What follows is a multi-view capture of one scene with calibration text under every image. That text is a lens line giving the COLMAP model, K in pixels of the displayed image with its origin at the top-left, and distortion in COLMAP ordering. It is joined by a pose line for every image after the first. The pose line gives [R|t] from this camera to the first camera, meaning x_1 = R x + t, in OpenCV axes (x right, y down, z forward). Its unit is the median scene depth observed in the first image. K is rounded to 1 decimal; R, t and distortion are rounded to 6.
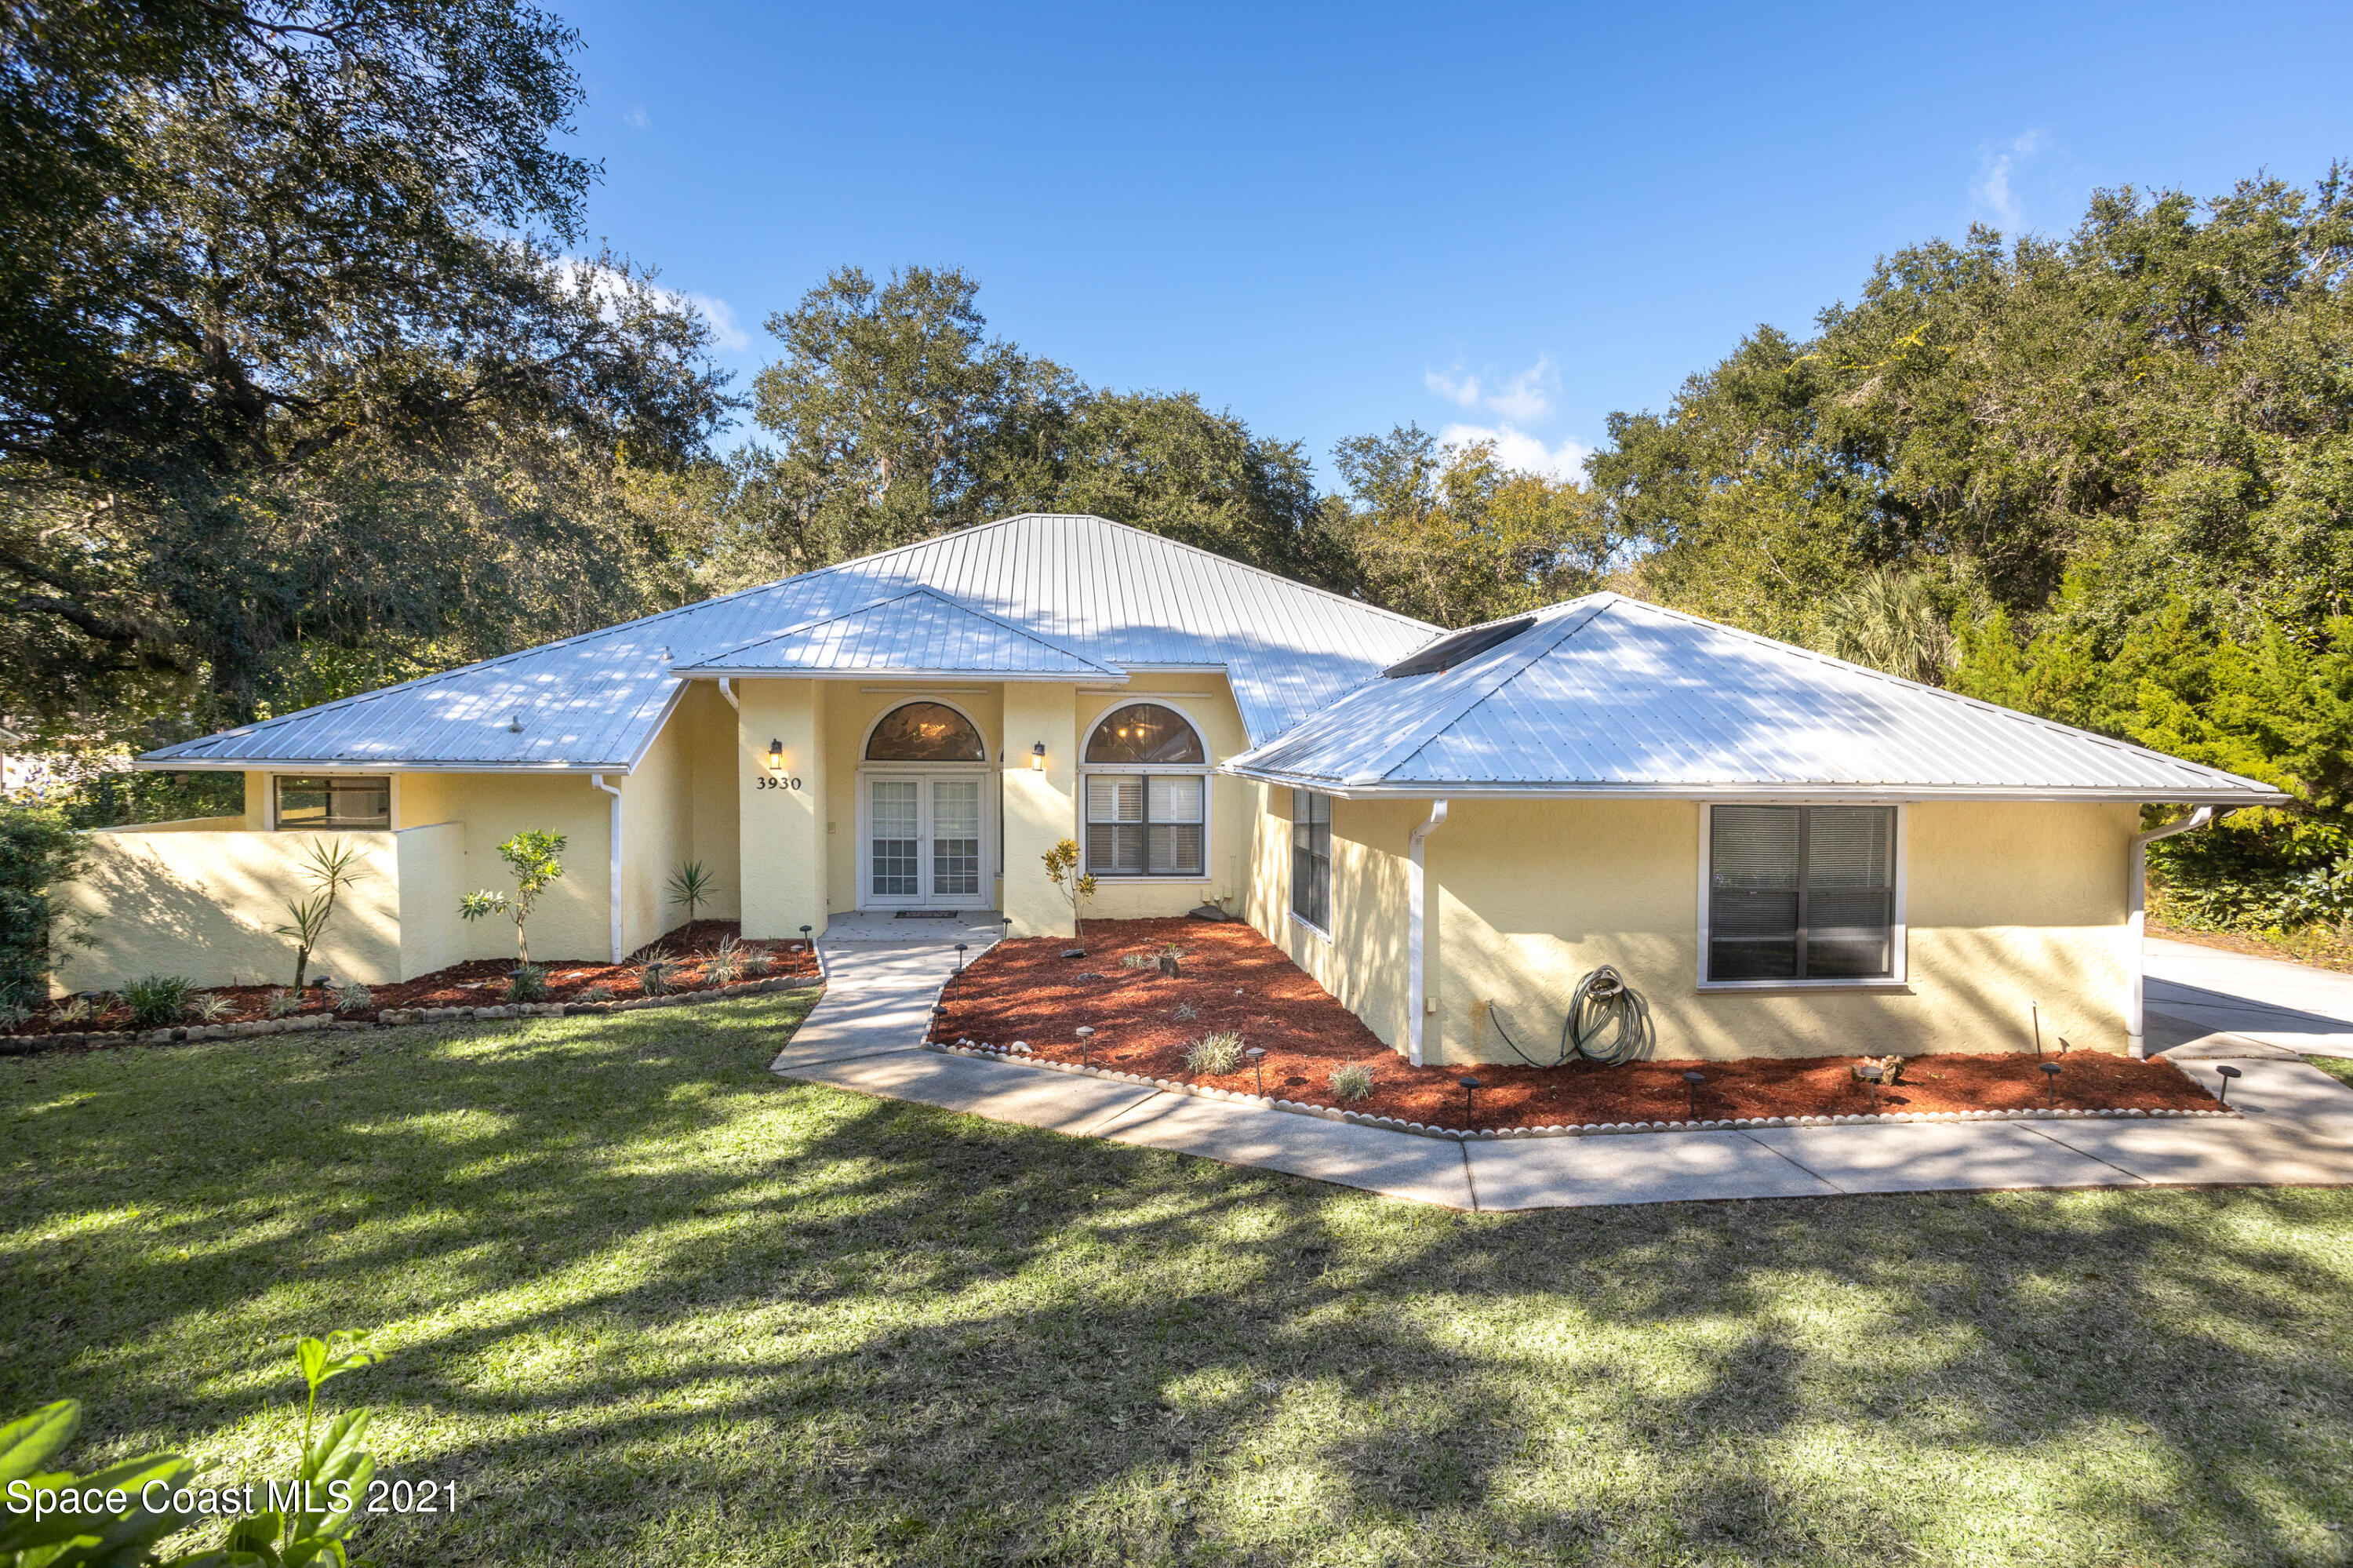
lens RADIAL K [[1265.6, 0, 1176.5], [0, 1265.6, 784.0], [0, 0, 1]] dist [-0.001756, 0.000137]
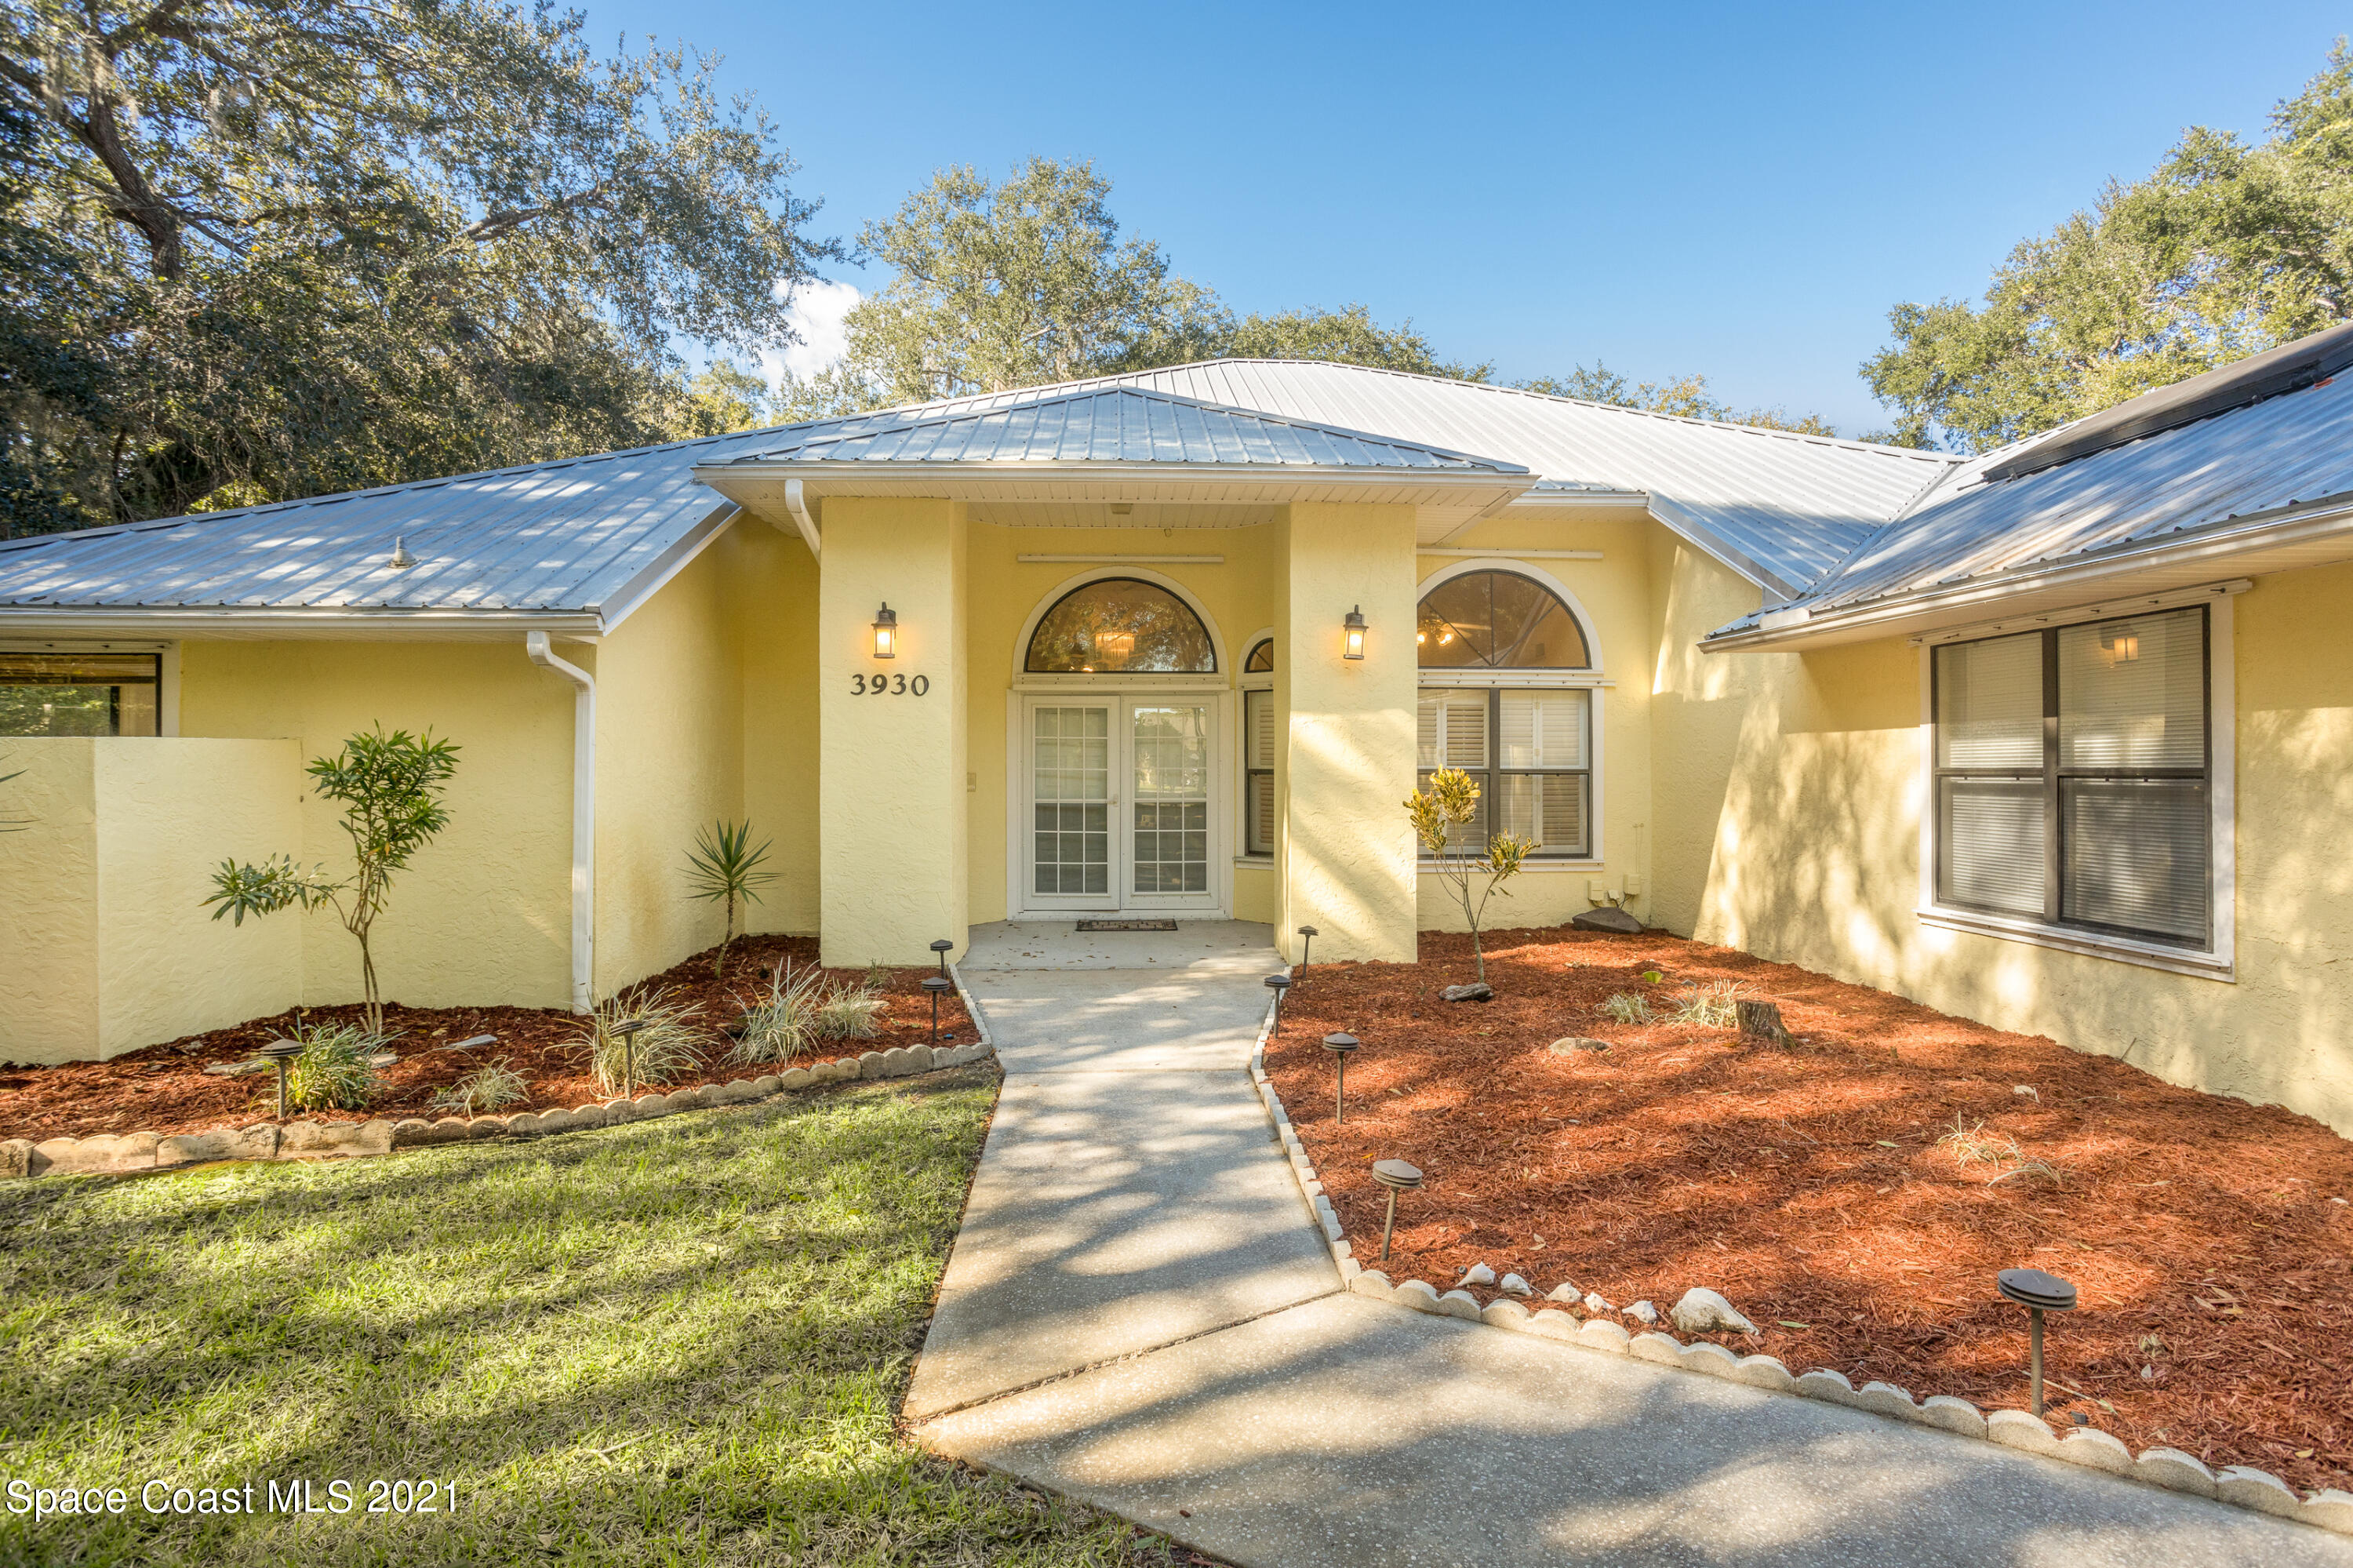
lens RADIAL K [[1057.9, 0, 1157.3], [0, 1057.9, 769.0], [0, 0, 1]] dist [-0.001337, 0.000056]
pose [[0.999636, -0.009707, -0.025176, -0.170097], [0.008017, 0.997760, -0.066410, 0.062688], [0.025764, 0.066184, 0.997475, 0.497408]]
